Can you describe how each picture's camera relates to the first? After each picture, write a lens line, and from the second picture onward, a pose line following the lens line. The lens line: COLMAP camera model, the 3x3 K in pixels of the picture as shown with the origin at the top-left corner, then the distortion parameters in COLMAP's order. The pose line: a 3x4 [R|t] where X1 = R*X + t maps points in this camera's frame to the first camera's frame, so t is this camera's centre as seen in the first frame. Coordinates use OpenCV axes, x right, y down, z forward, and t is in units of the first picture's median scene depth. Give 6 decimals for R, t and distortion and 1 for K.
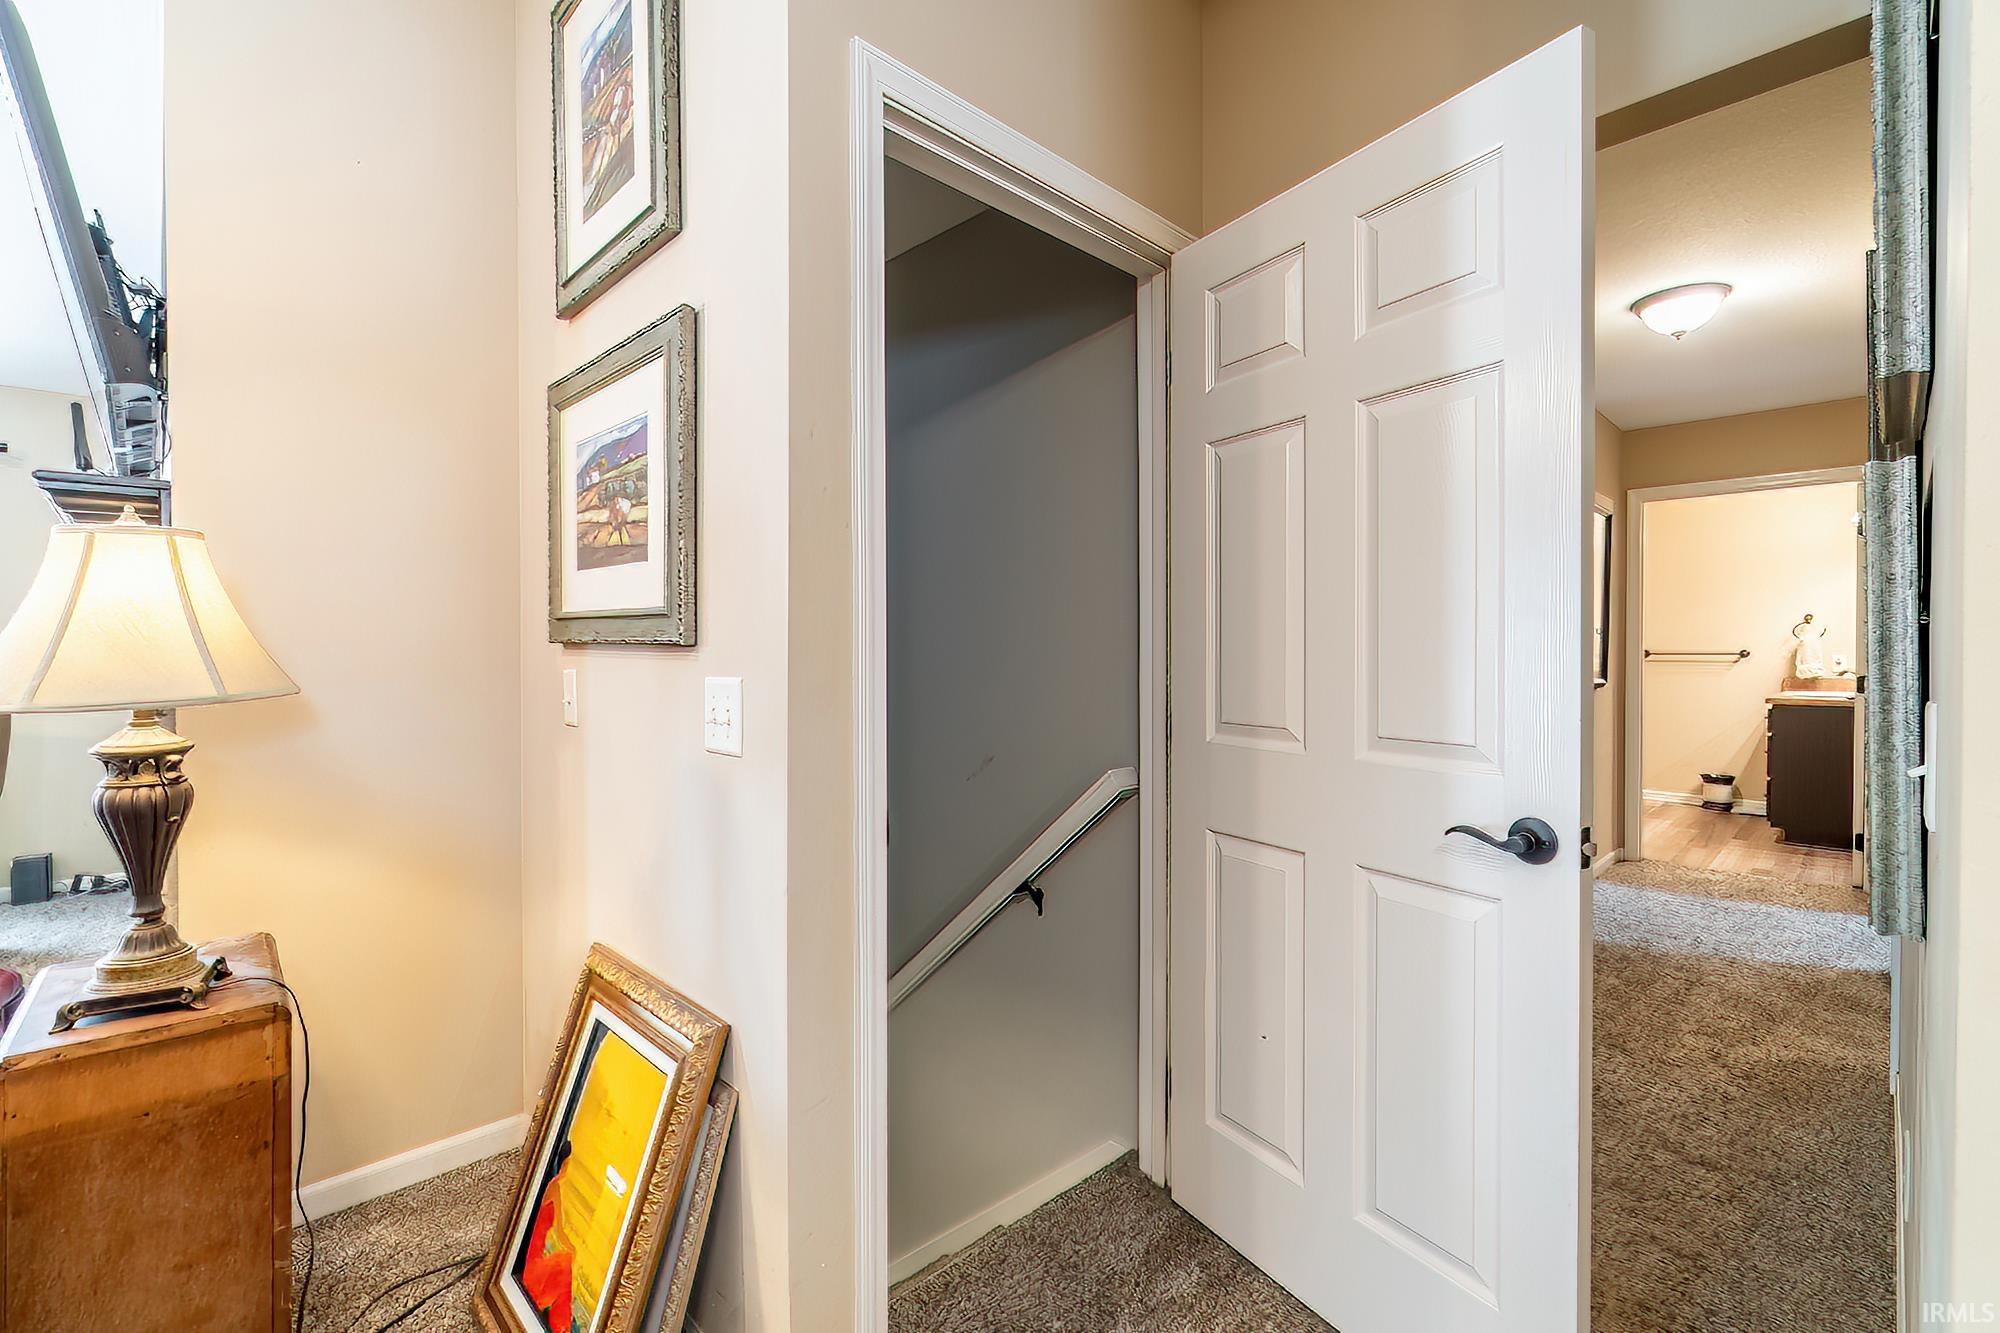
lens RADIAL K [[864.9, 0, 997.9], [0, 864.9, 656.6], [0, 0, 1]] dist [-0.008046, 0.000474]
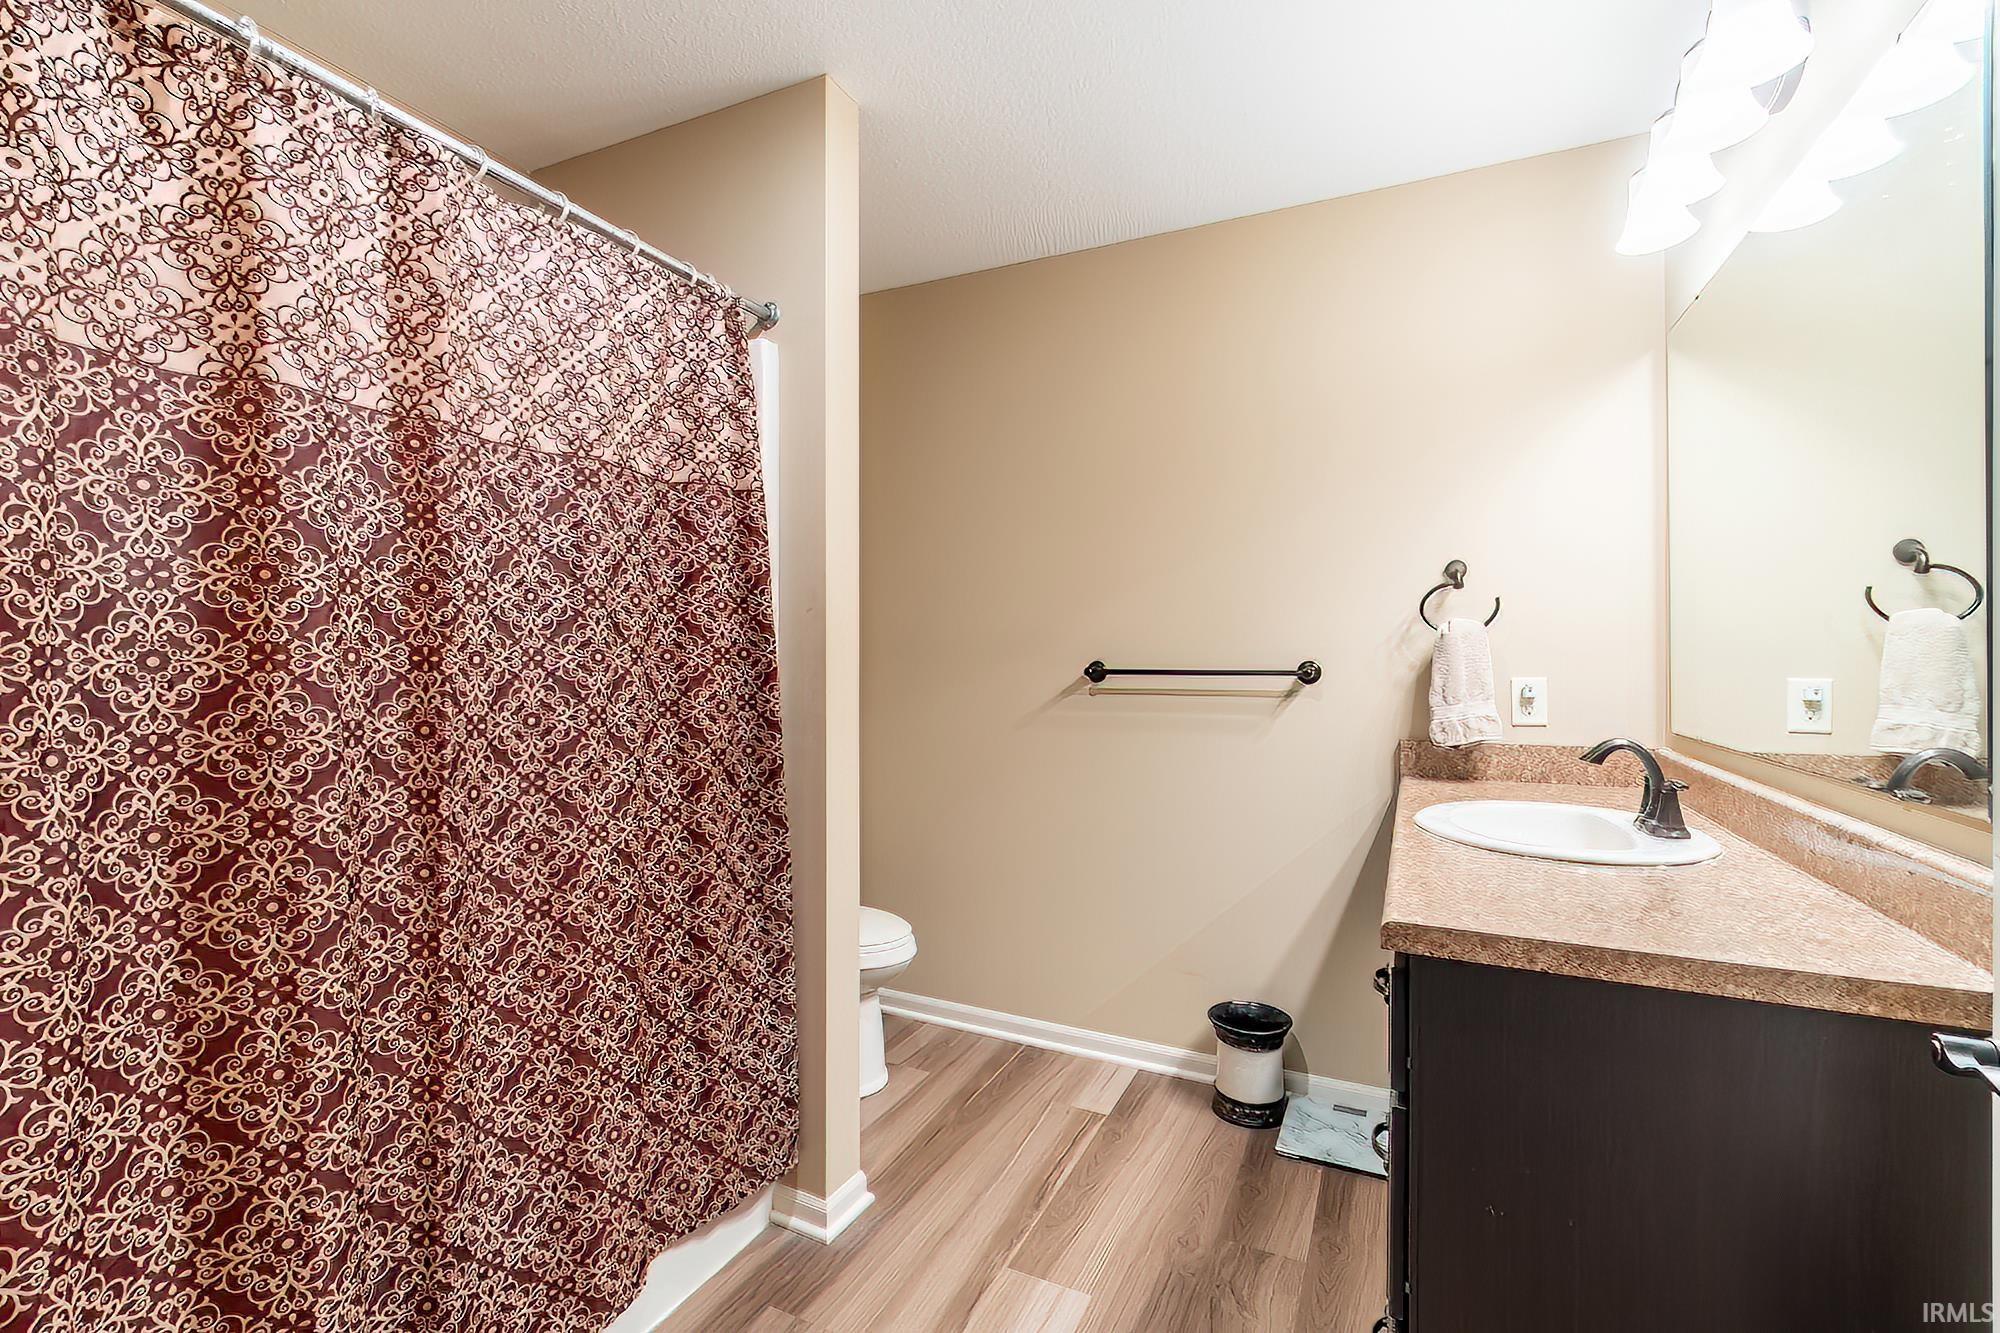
lens RADIAL K [[864.9, 0, 997.9], [0, 864.9, 663.2], [0, 0, 1]] dist [-0.008046, 0.000474]
pose [[0.936392, 0.010794, 0.350789, 0.634249], [-0.005799, 0.999866, -0.015287, -0.001013], [-0.350907, 0.012280, 0.936330, 0.723688]]
